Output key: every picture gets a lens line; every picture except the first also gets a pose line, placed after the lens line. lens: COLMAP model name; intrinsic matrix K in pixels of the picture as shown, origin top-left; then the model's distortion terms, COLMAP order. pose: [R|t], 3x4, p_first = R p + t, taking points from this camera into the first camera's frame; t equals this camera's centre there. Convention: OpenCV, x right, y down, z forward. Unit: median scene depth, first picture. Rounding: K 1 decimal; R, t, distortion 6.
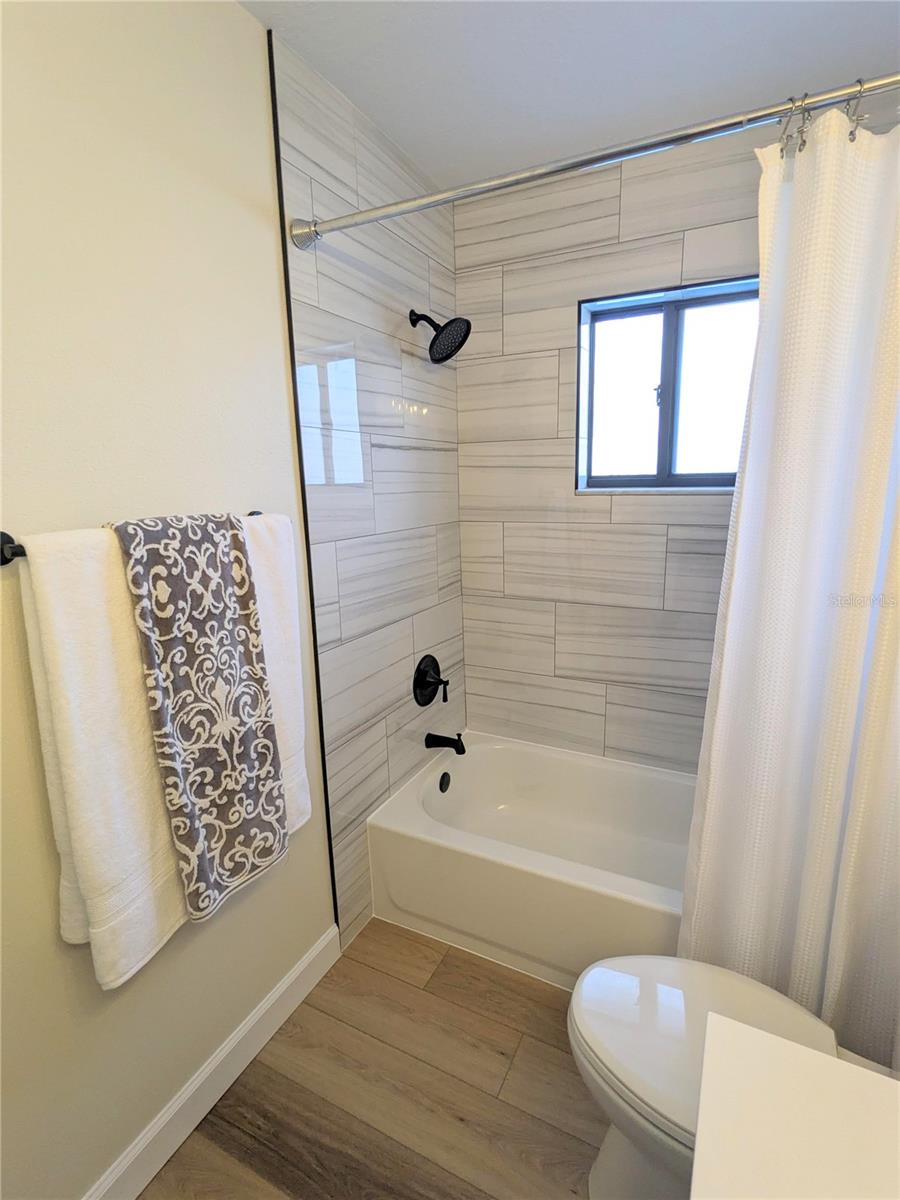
lens RADIAL K [[579.2, 0, 450.8], [0, 579.2, 601.5], [0, 0, 1]] dist [0.001619, 0.002293]
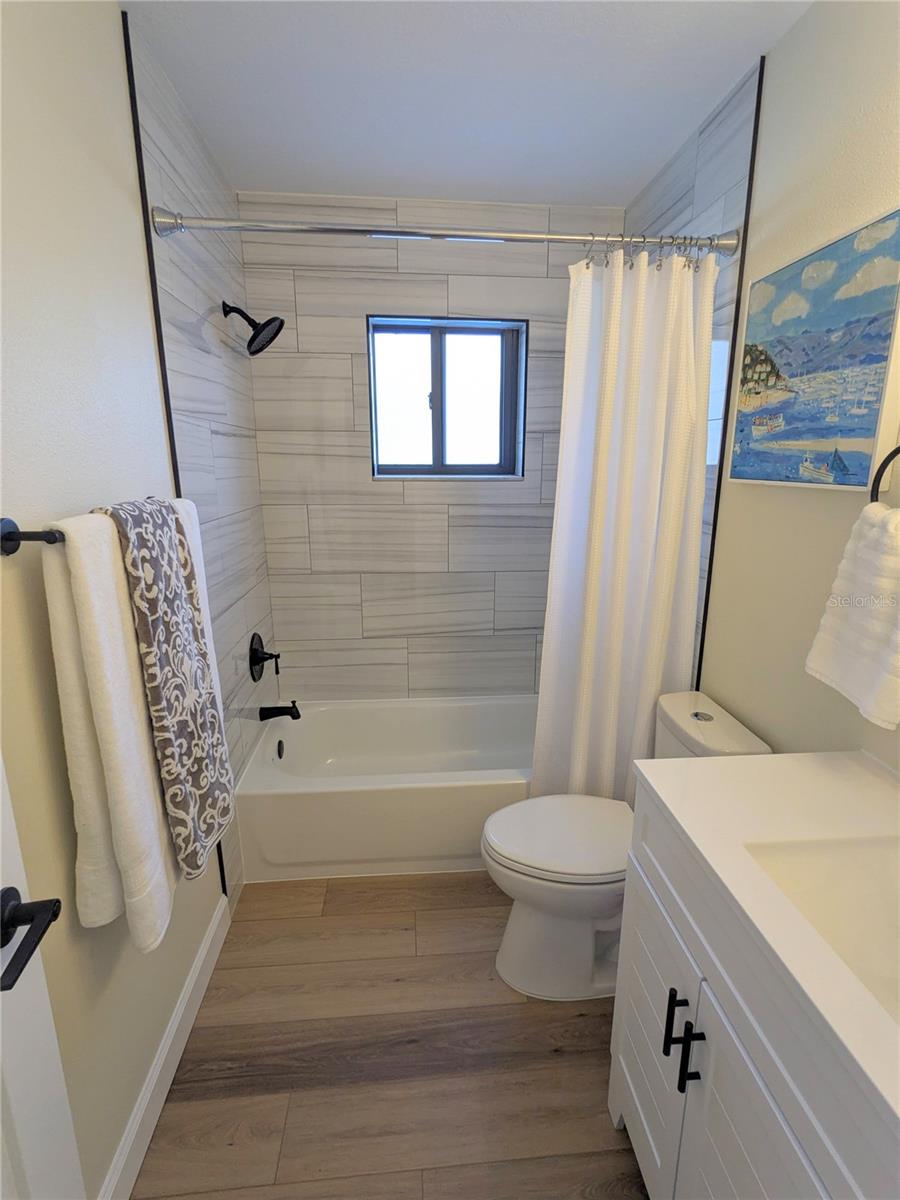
lens RADIAL K [[579.2, 0, 451.5], [0, 579.2, 600.3], [0, 0, 1]] dist [0.001619, 0.002293]
pose [[0.852914, -0.101853, 0.512019, -0.324849], [0.089407, 0.994791, 0.048954, 0.016441], [-0.514338, 0.004024, 0.857578, -0.103036]]
